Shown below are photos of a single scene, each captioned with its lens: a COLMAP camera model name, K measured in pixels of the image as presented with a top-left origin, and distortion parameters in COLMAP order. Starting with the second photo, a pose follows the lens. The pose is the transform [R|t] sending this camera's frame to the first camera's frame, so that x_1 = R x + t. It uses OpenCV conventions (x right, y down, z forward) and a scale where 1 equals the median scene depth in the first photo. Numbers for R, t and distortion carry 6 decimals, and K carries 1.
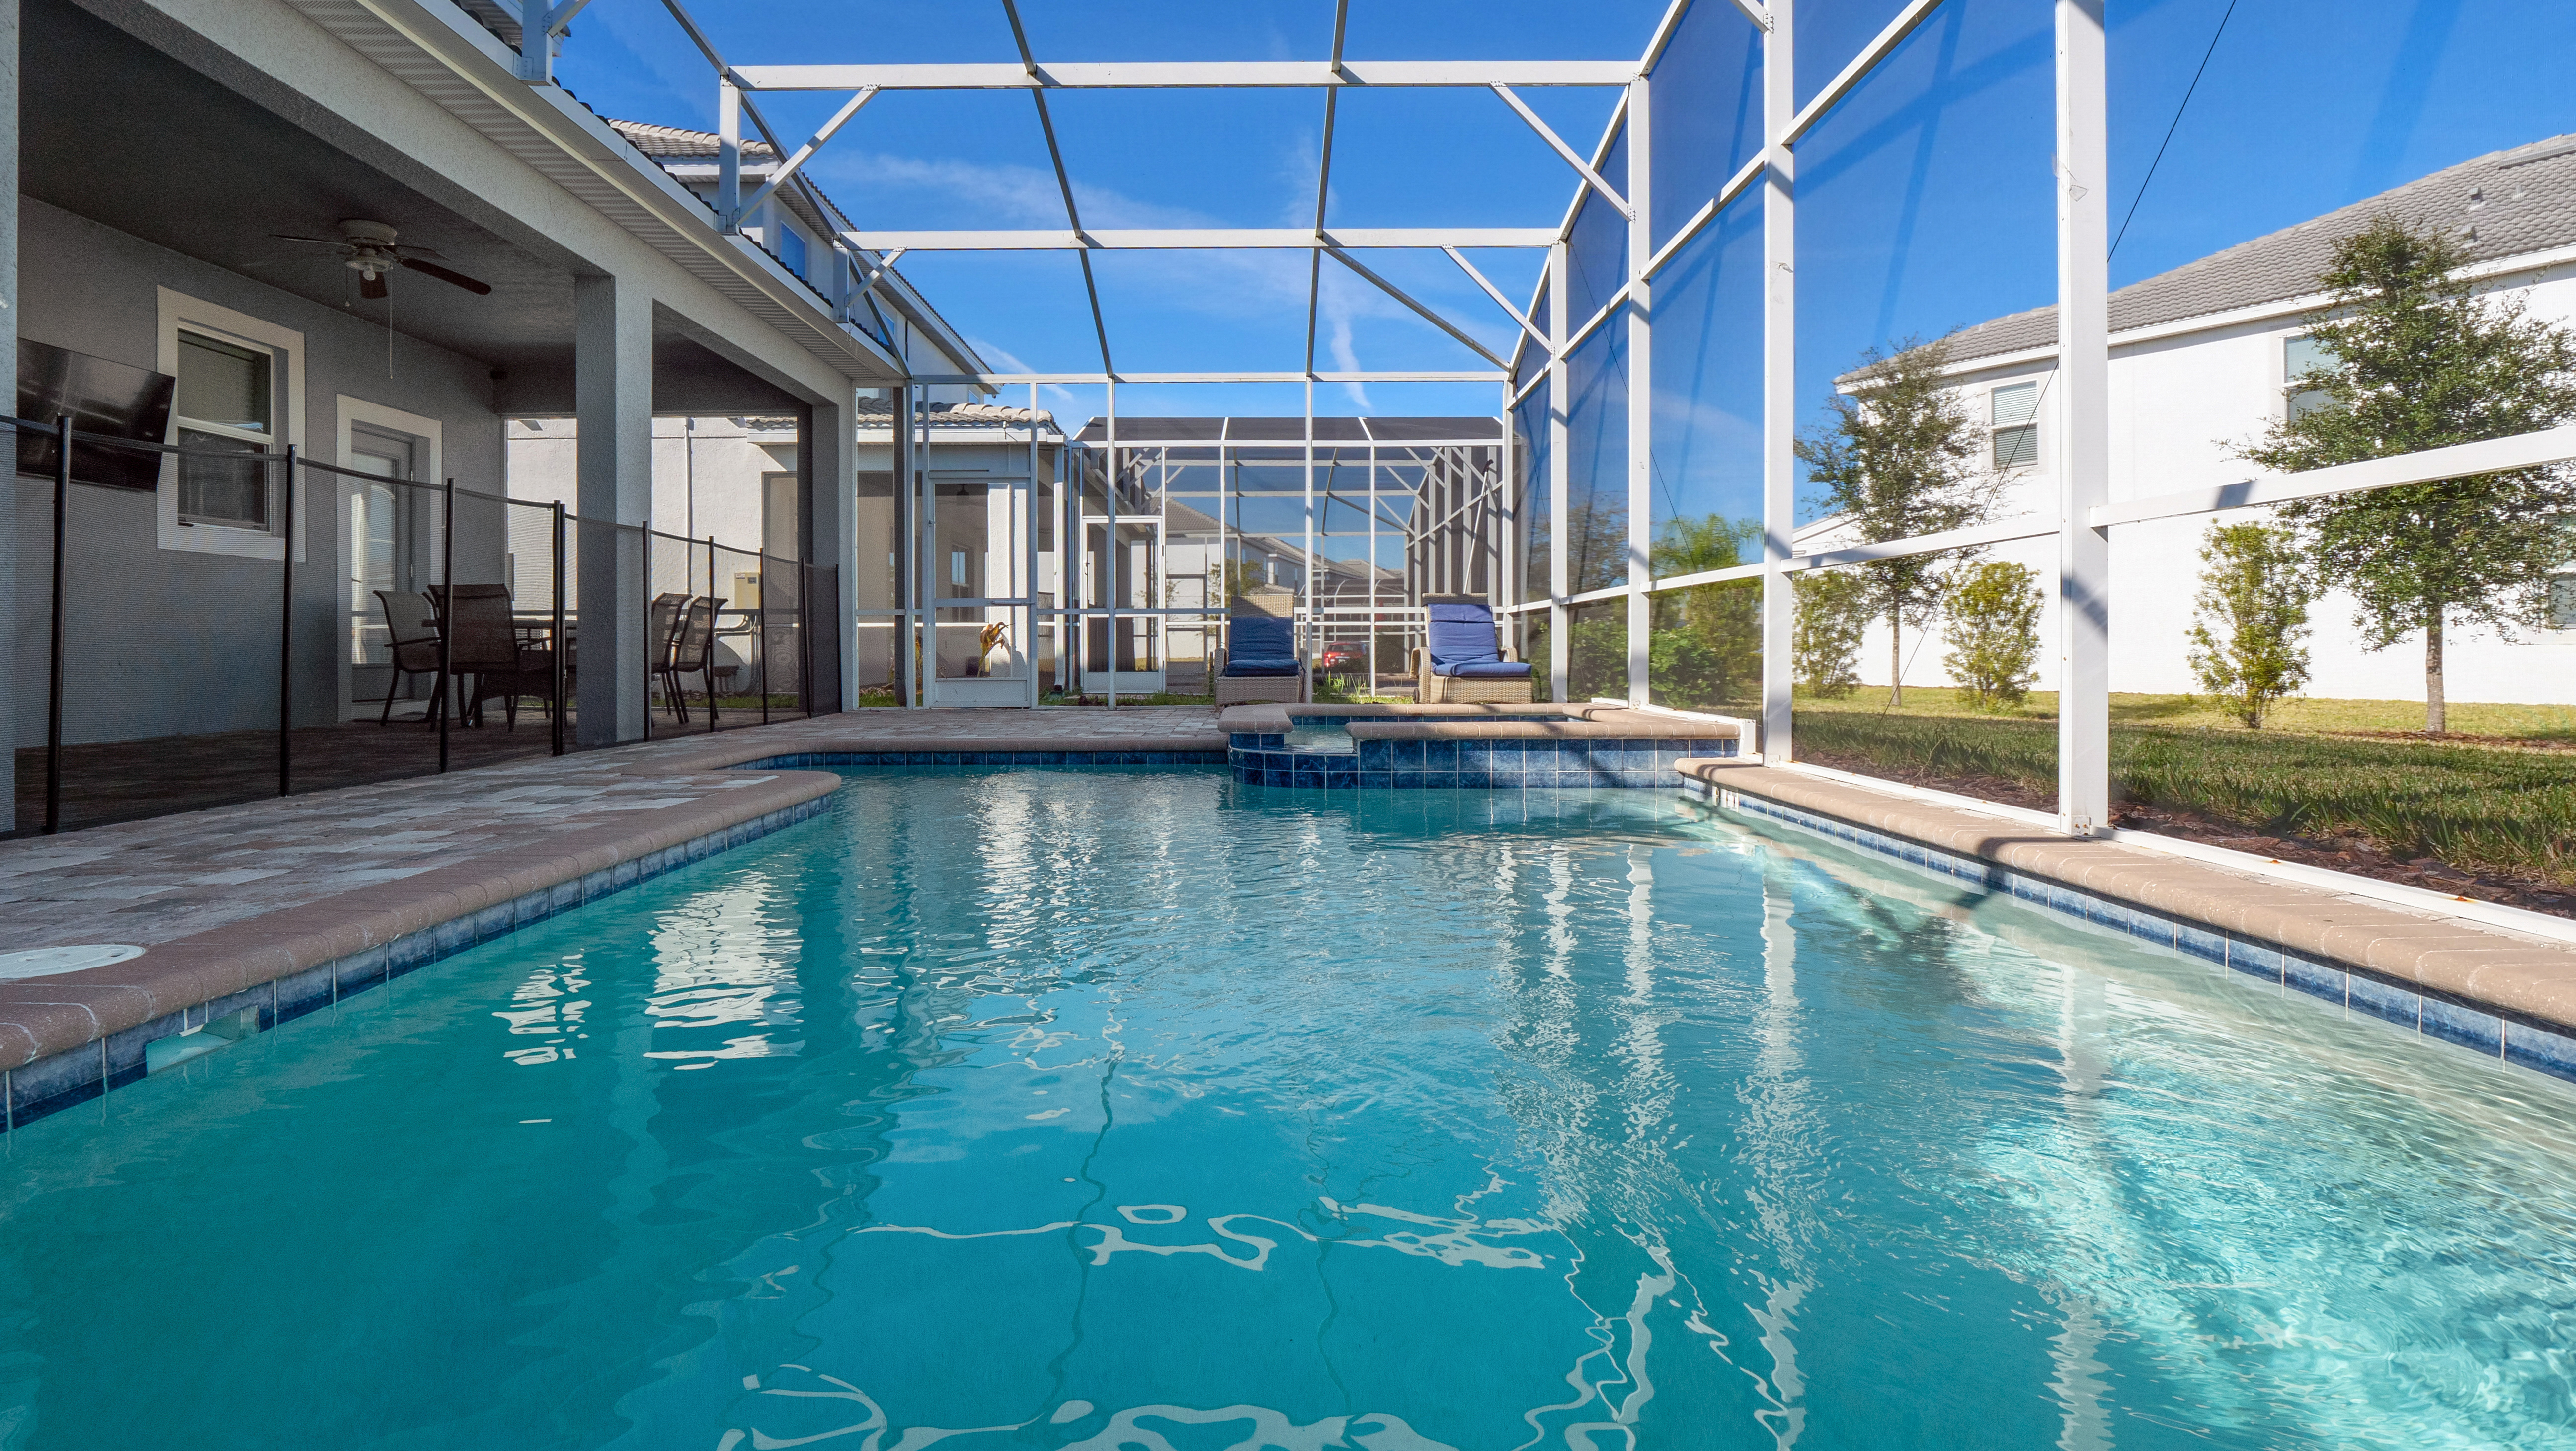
lens RADIAL K [[1317.0, 0, 1258.6], [0, 1317.0, 656.3], [0, 0, 1]] dist [-0.010947, -0.000850]
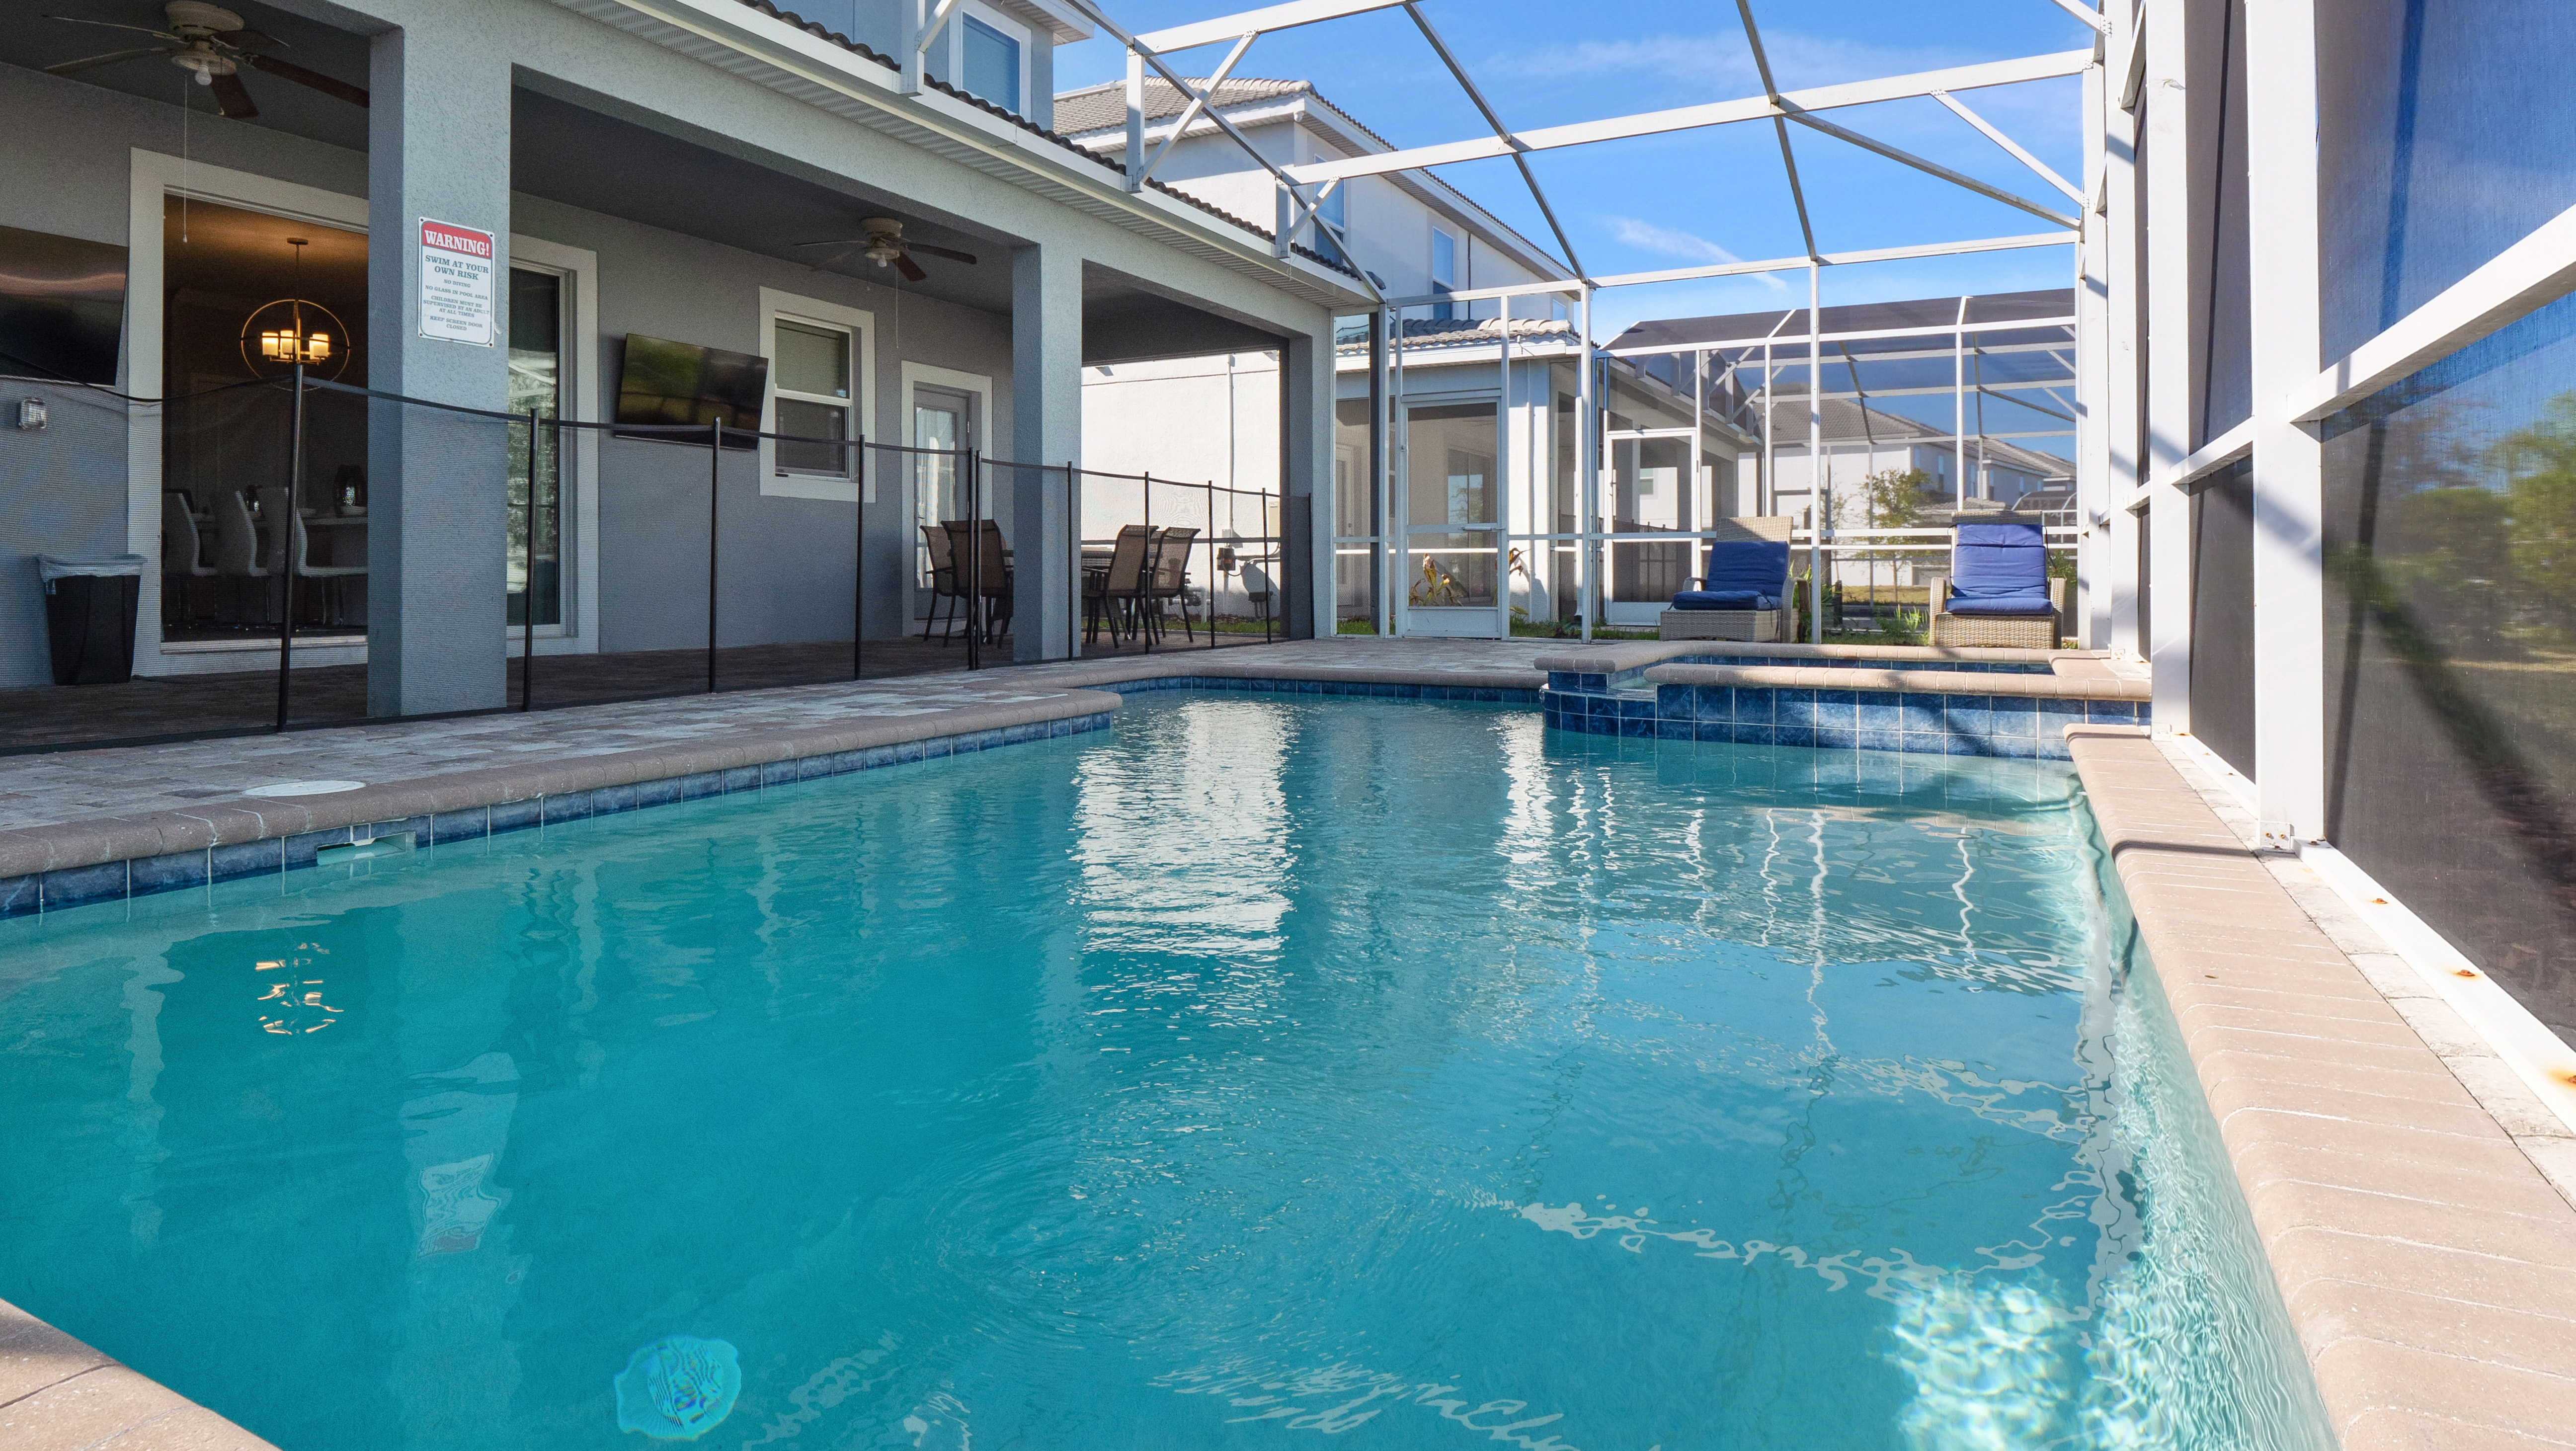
lens RADIAL K [[1417.7, 0, 1244.1], [0, 1417.7, 567.0], [0, 0, 1]] dist [-0.008122, -0.000731]
pose [[0.877858, 0.000774, -0.478920, 0.198213], [-0.005847, 0.999941, -0.009103, -0.003057], [0.478885, 0.010791, 0.877812, 0.020711]]
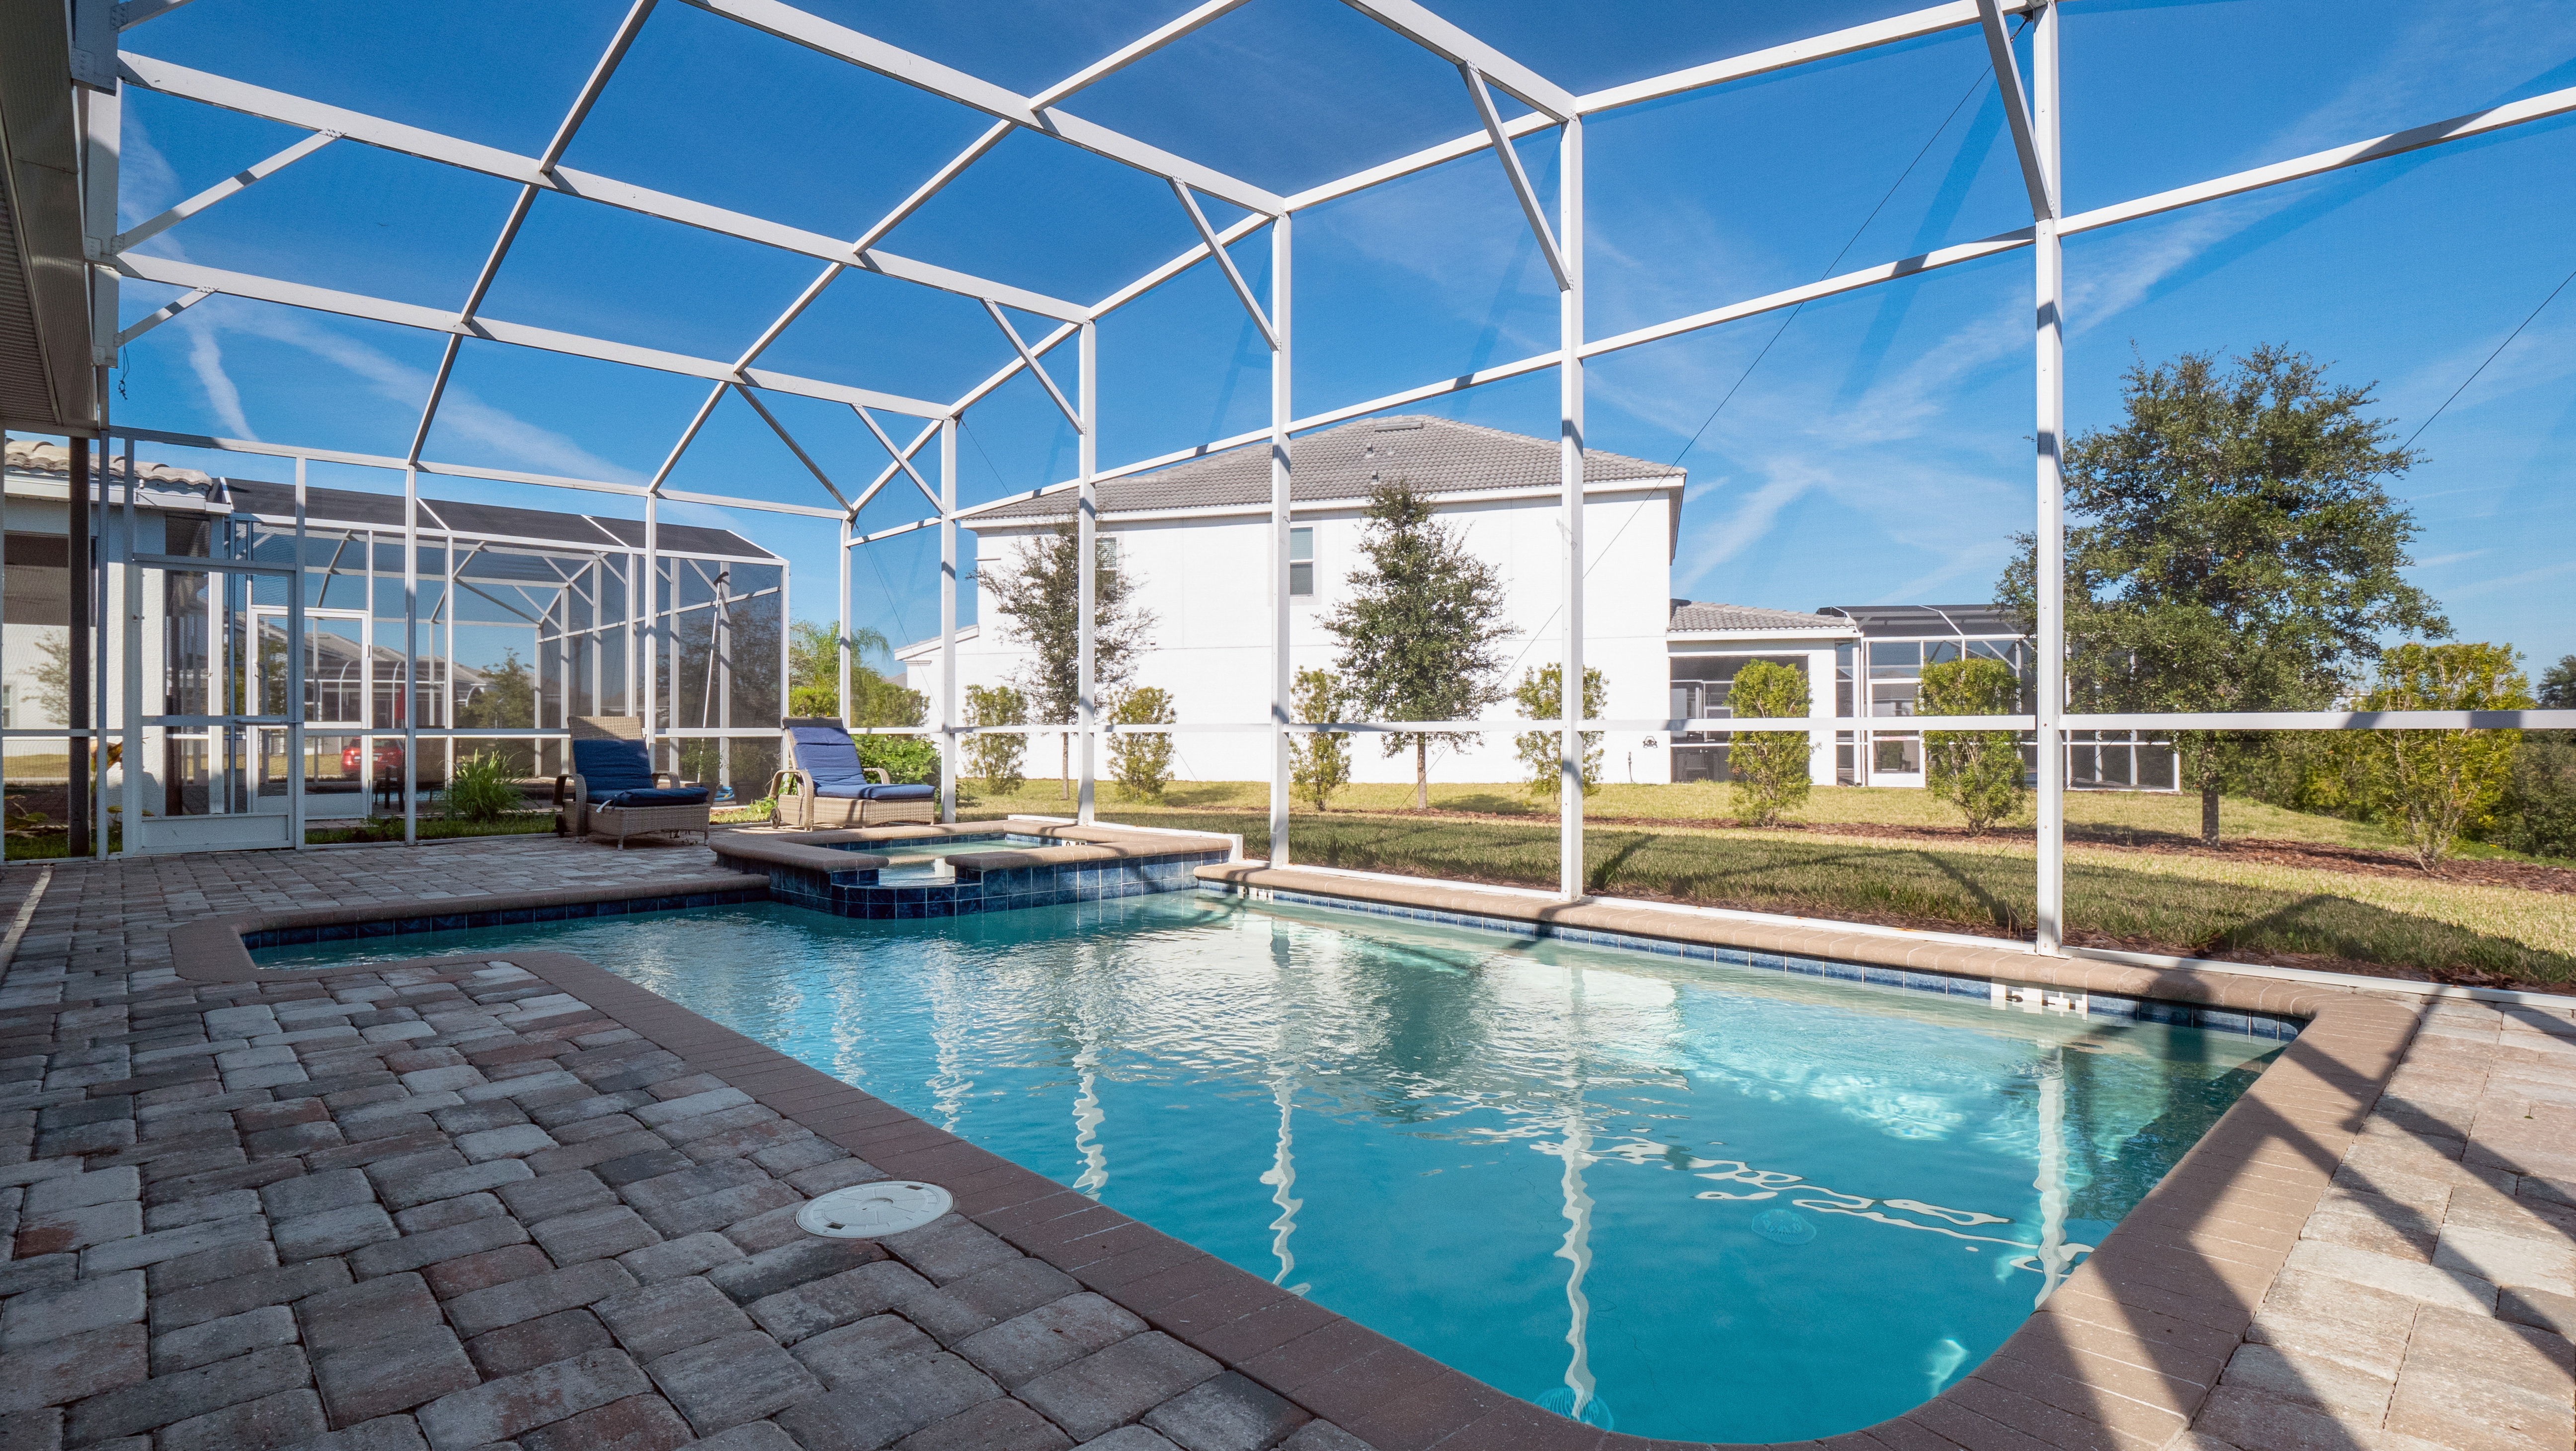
lens RADIAL K [[1268.7, 0, 1267.8], [0, 1268.7, 733.3], [0, 0, 1]] dist [-0.002460, -0.000394]
pose [[0.734340, -0.001492, 0.678780, -0.343666], [0.005621, 0.999977, -0.003883, -0.036117], [-0.678758, 0.006667, 0.734332, 0.001440]]
